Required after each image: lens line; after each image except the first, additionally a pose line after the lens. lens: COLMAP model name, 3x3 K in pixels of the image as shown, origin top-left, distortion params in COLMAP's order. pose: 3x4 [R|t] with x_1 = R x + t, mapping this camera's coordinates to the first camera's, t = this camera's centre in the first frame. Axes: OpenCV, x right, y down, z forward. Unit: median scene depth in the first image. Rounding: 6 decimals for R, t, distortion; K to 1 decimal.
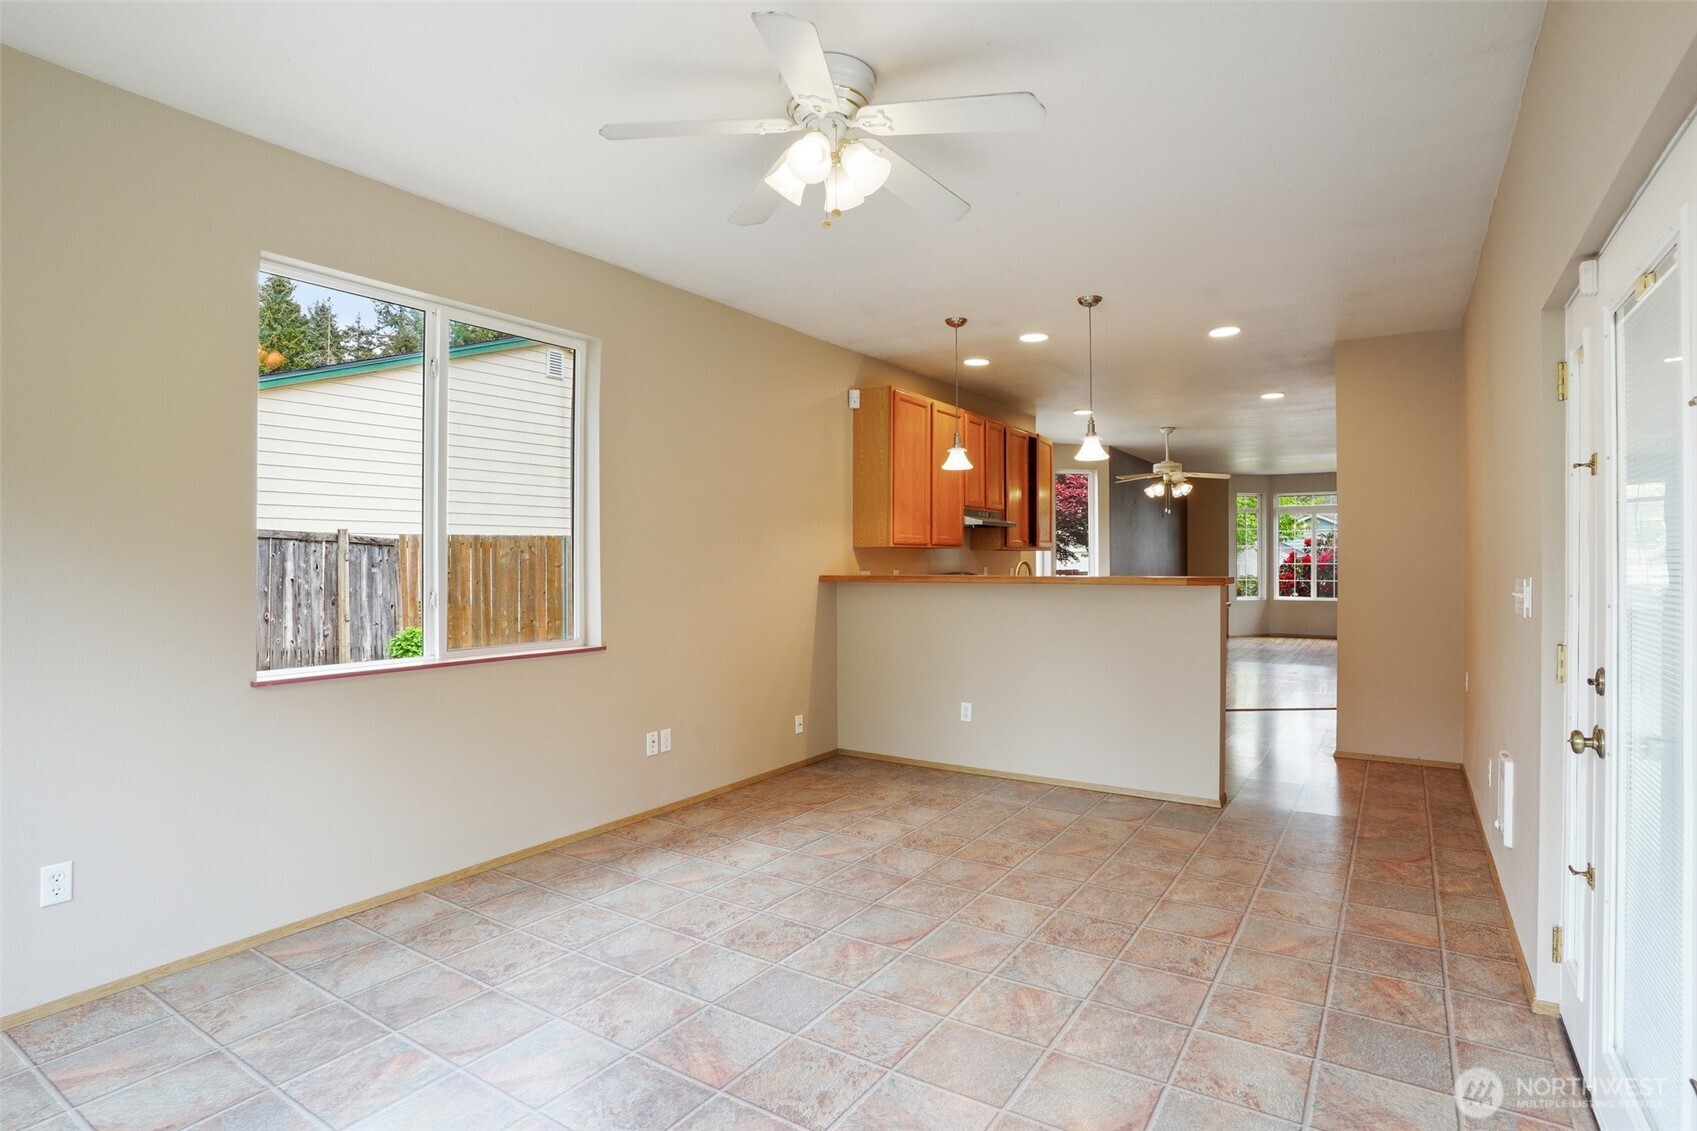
lens RADIAL K [[864.1, 0, 843.1], [0, 864.1, 541.4], [0, 0, 1]] dist [-0.062199, 0.015390]
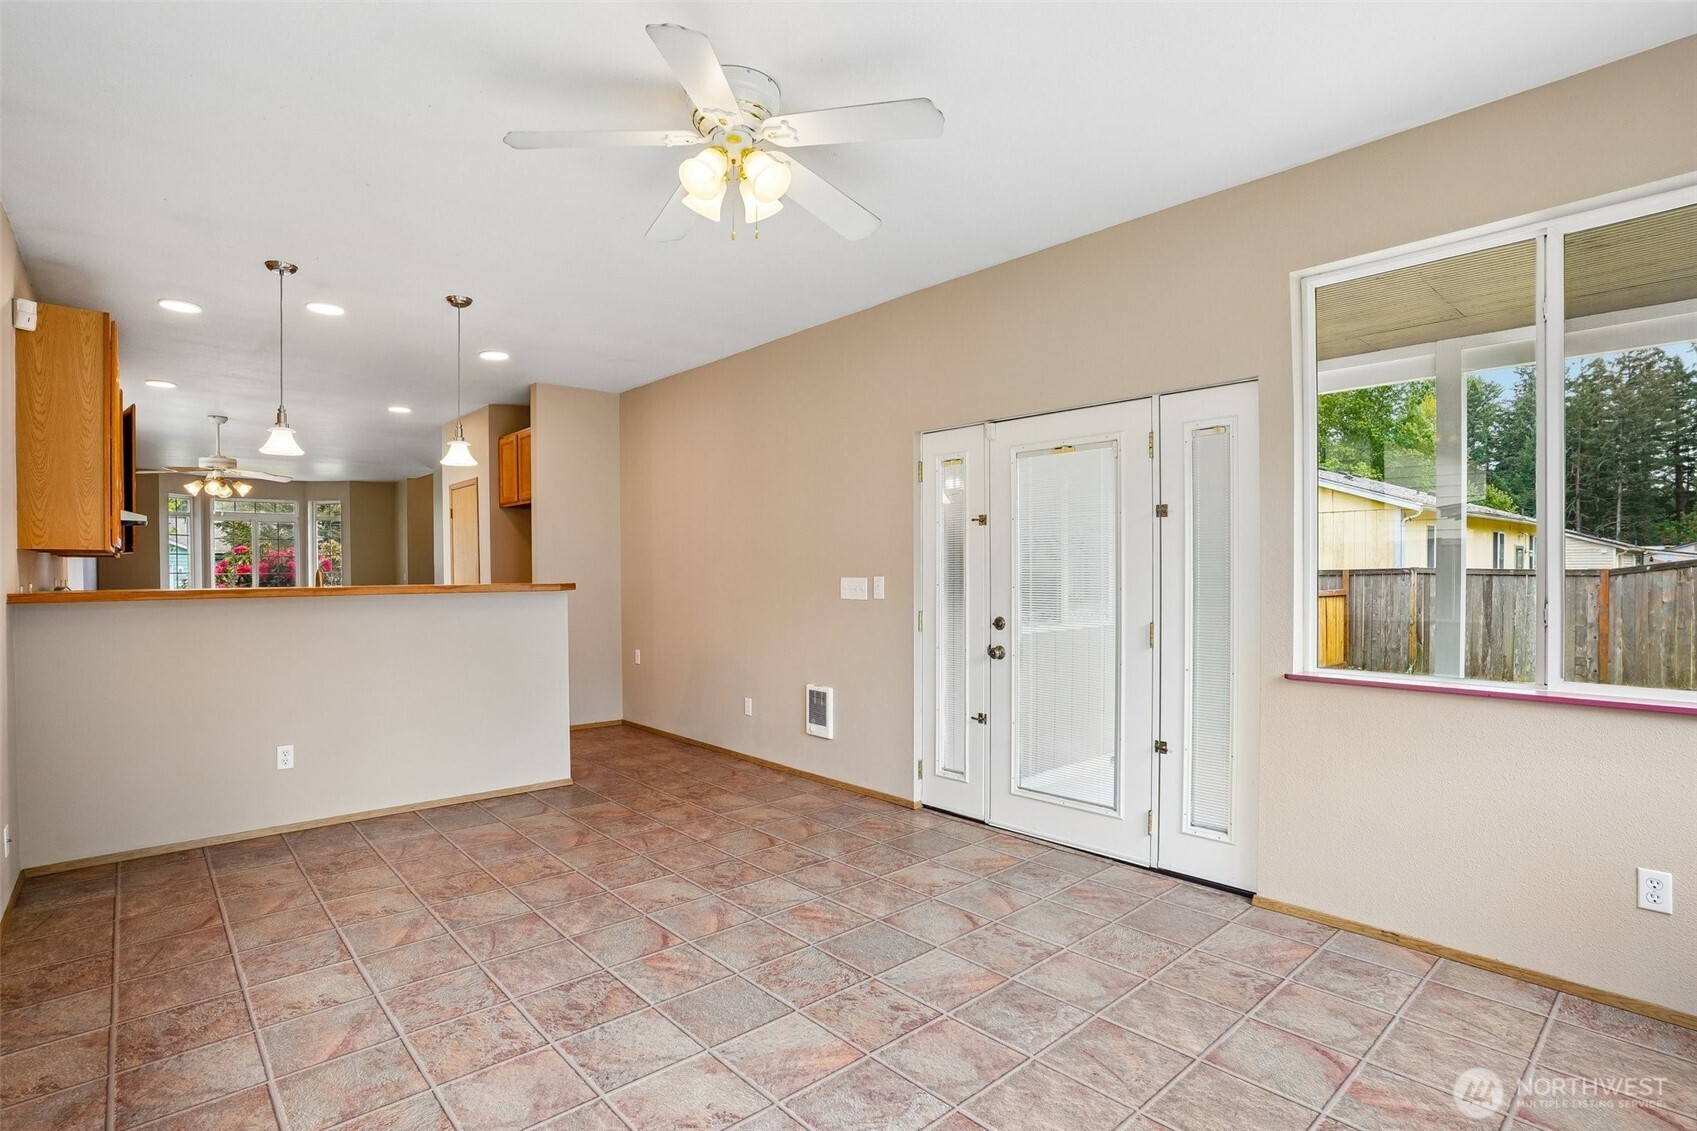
lens RADIAL K [[832.5, 0, 860.7], [0, 832.5, 564.0], [0, 0, 1]] dist [-0.079219, 0.035277]
pose [[0.249575, 0.006362, 0.968335, -0.653325], [-0.020535, 0.999788, -0.001276, 0.010223], [-0.968138, -0.019566, 0.249653, 0.423554]]
